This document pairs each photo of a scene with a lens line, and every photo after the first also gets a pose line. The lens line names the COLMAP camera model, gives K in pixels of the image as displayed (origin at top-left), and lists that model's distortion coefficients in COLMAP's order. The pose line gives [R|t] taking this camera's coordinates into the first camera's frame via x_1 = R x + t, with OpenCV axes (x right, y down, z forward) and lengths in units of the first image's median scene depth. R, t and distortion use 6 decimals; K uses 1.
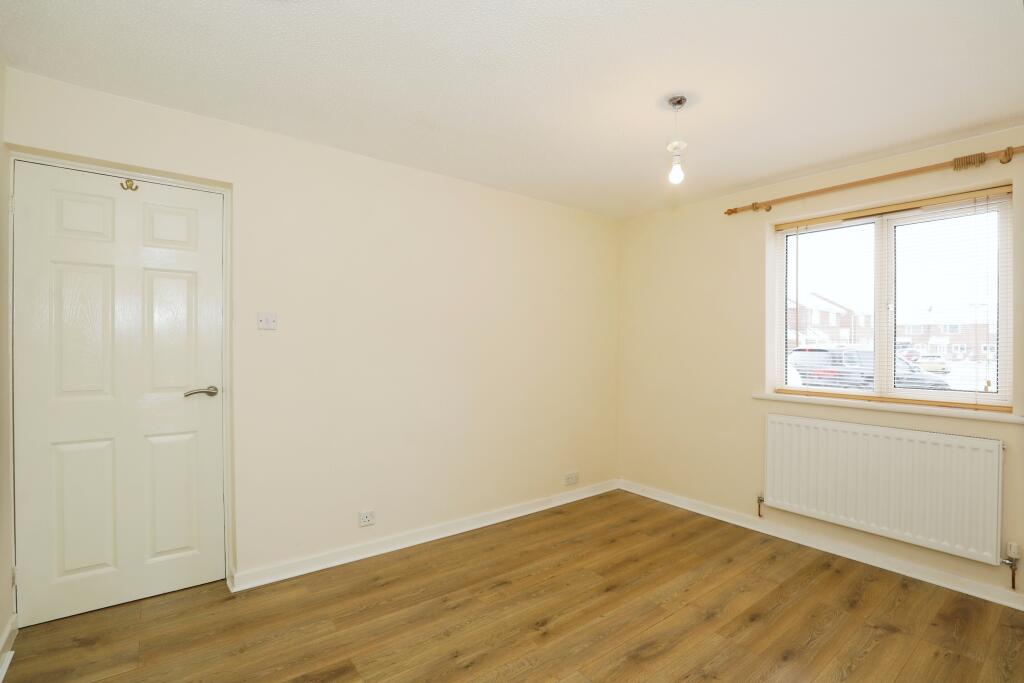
lens RADIAL K [[473.5, 0, 516.4], [0, 473.5, 324.4], [0, 0, 1]] dist [-0.037252, 0.008910]
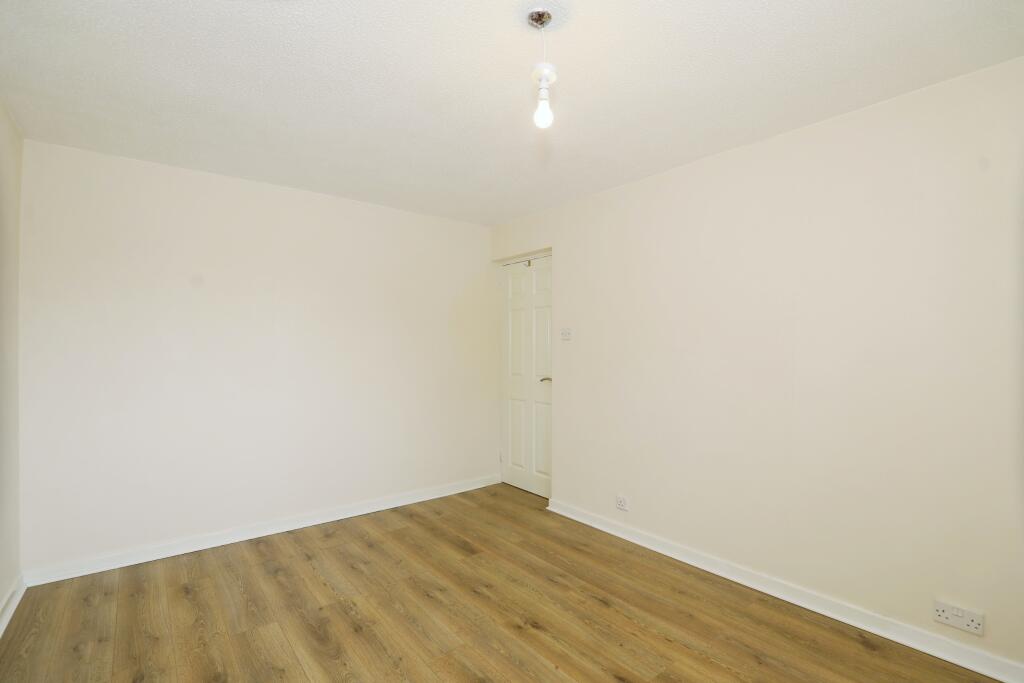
lens RADIAL K [[473.5, 0, 516.4], [0, 473.5, 324.4], [0, 0, 1]] dist [-0.037252, 0.008910]
pose [[0.023538, -0.060455, -0.997893, 0.933602], [0.034906, 0.997611, -0.059615, 0.045924], [0.999113, -0.033430, 0.025592, 0.815687]]
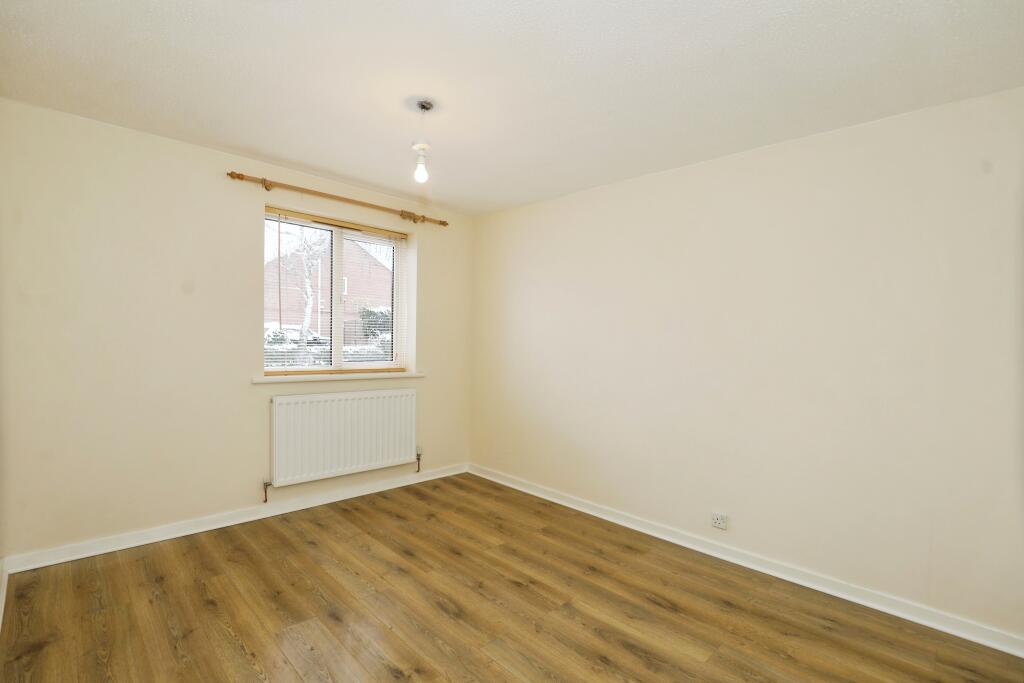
lens RADIAL K [[473.5, 0, 516.4], [0, 473.5, 324.4], [0, 0, 1]] dist [-0.037252, 0.008910]
pose [[-0.122085, 0.011188, 0.992457, -0.672567], [-0.070798, 0.997291, -0.019952, 0.026380], [-0.989991, -0.072700, -0.120962, 0.800634]]
